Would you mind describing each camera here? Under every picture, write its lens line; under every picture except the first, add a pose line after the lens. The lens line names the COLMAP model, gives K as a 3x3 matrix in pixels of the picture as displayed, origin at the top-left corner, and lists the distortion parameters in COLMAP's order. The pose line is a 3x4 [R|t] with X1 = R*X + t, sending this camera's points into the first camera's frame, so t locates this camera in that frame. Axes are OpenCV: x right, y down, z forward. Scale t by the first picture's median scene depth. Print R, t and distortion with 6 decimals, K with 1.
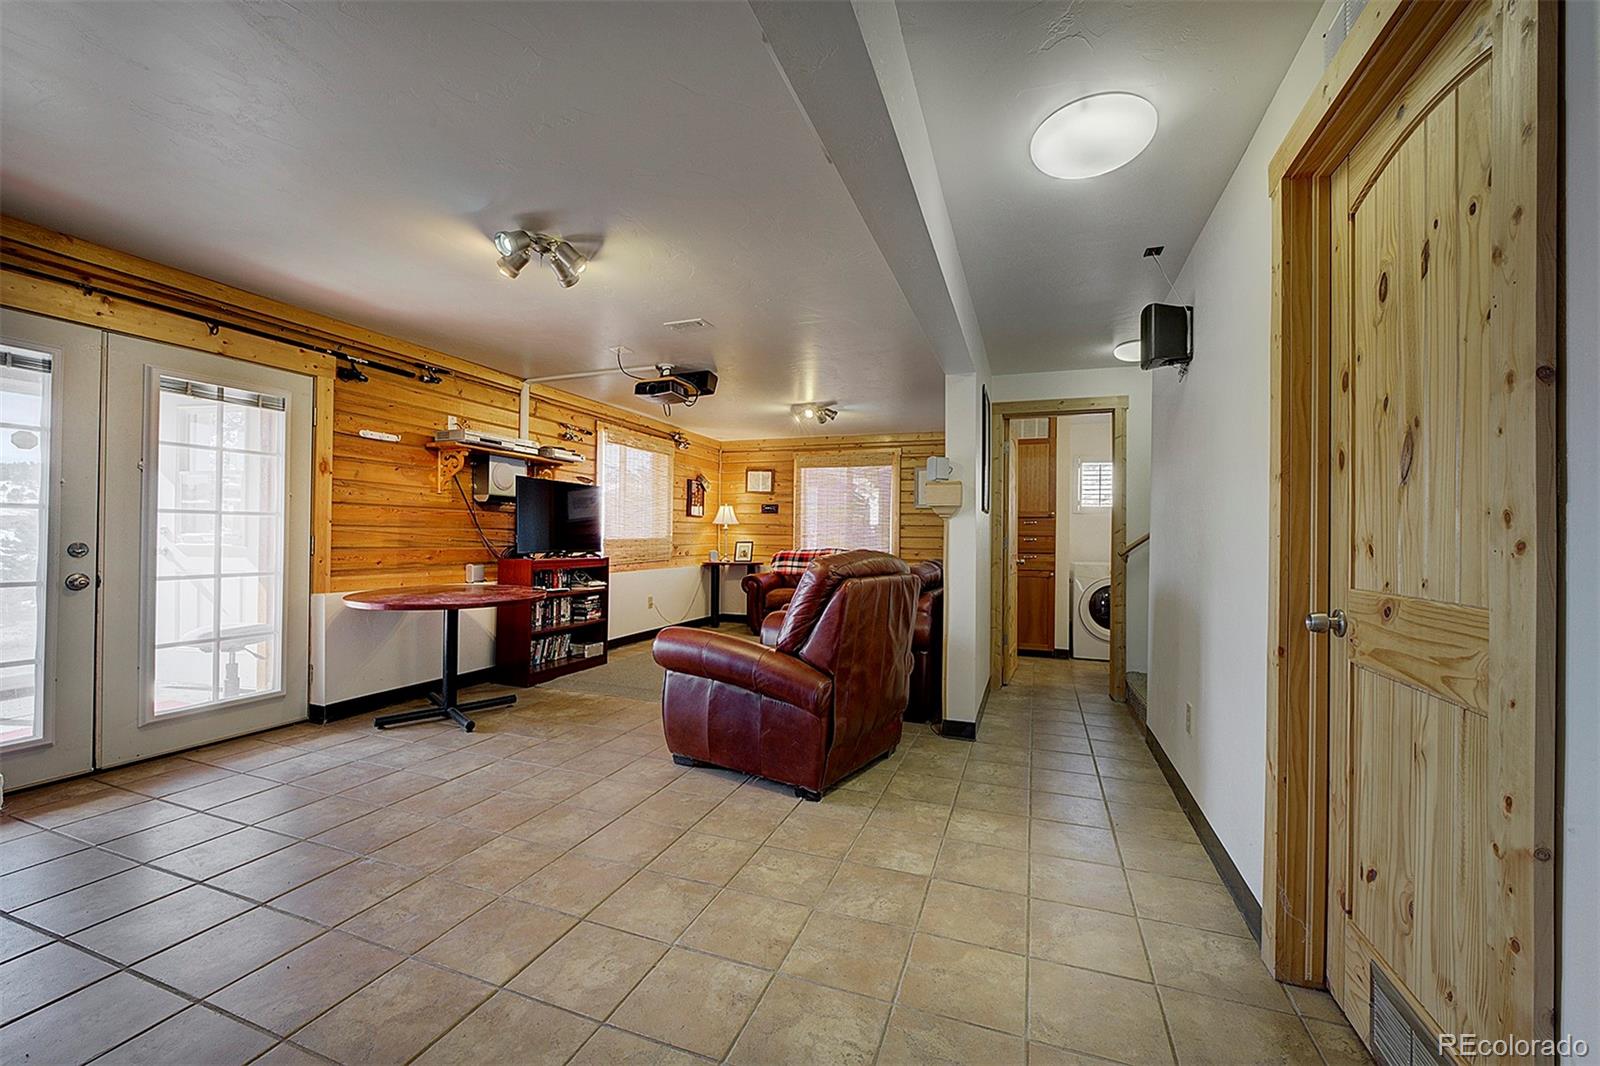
lens RADIAL K [[638.8, 0, 800.0], [0, 638.8, 533.0], [0, 0, 1]] dist [-0.016637, -0.000187]
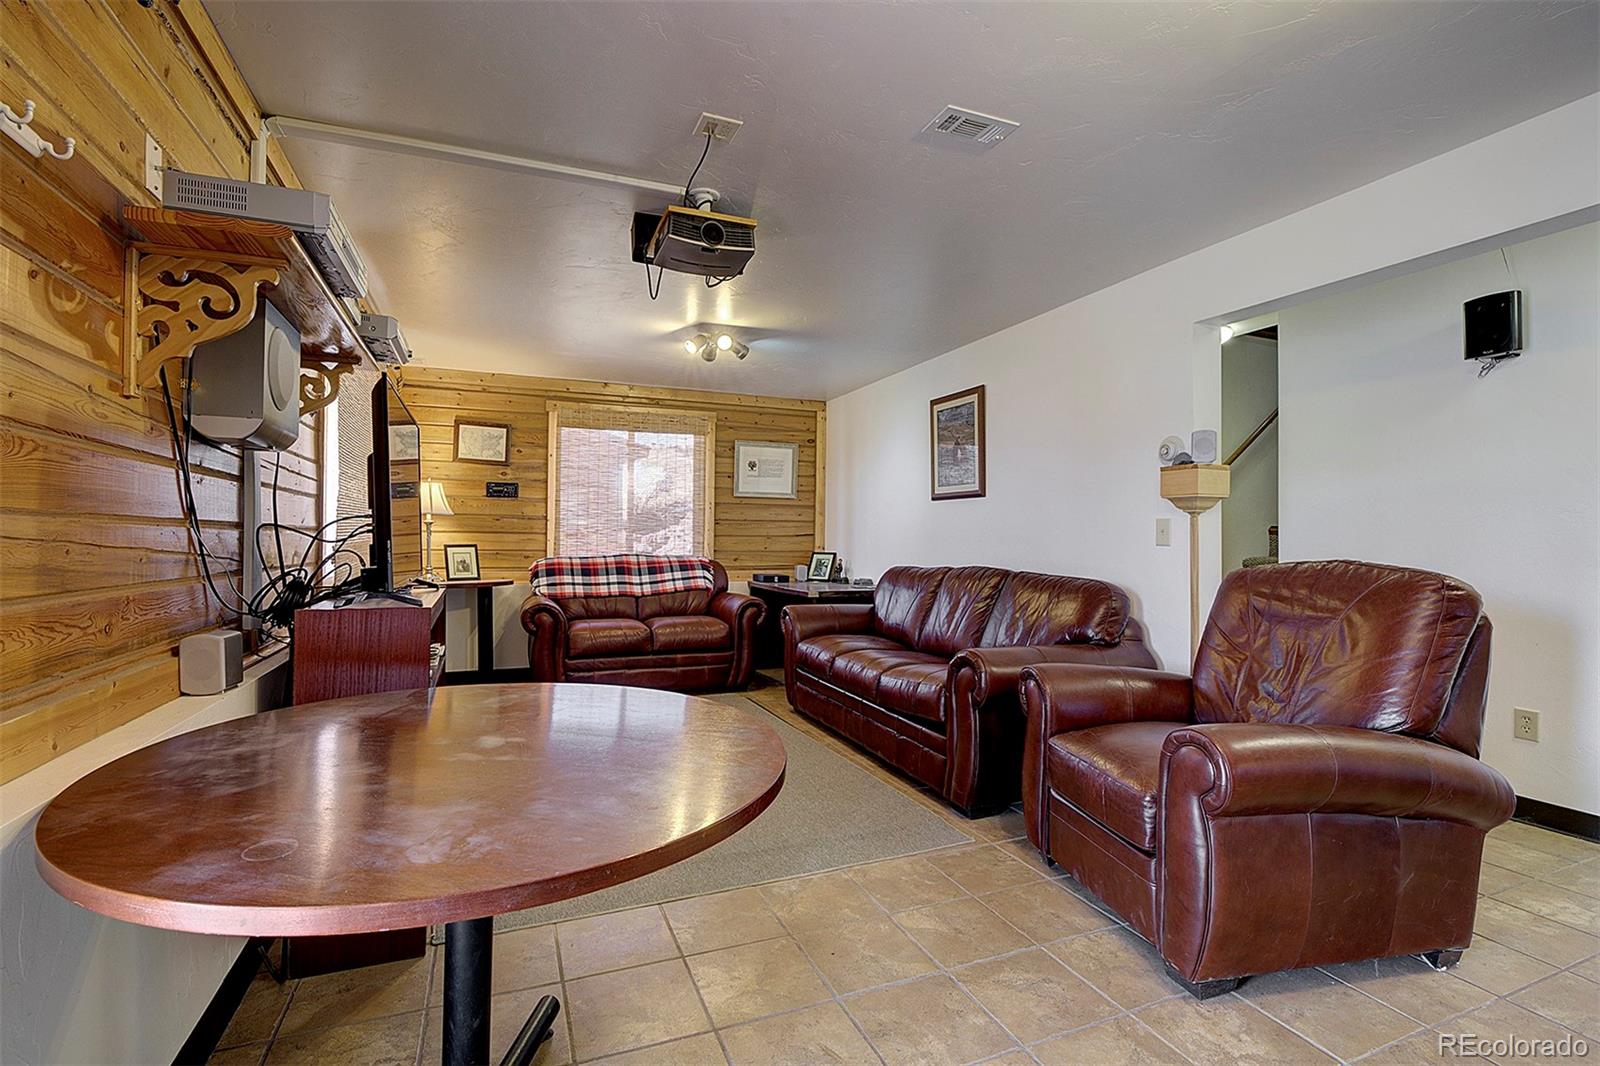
lens RADIAL K [[731.5, 0, 800.0], [0, 731.5, 533.0], [0, 0, 1]] dist [-0.011730, -0.000132]
pose [[0.733997, -0.003265, 0.679145, -0.332595], [-0.001617, 0.999977, 0.006555, -0.002369], [-0.679151, -0.005910, 0.733975, 0.328445]]
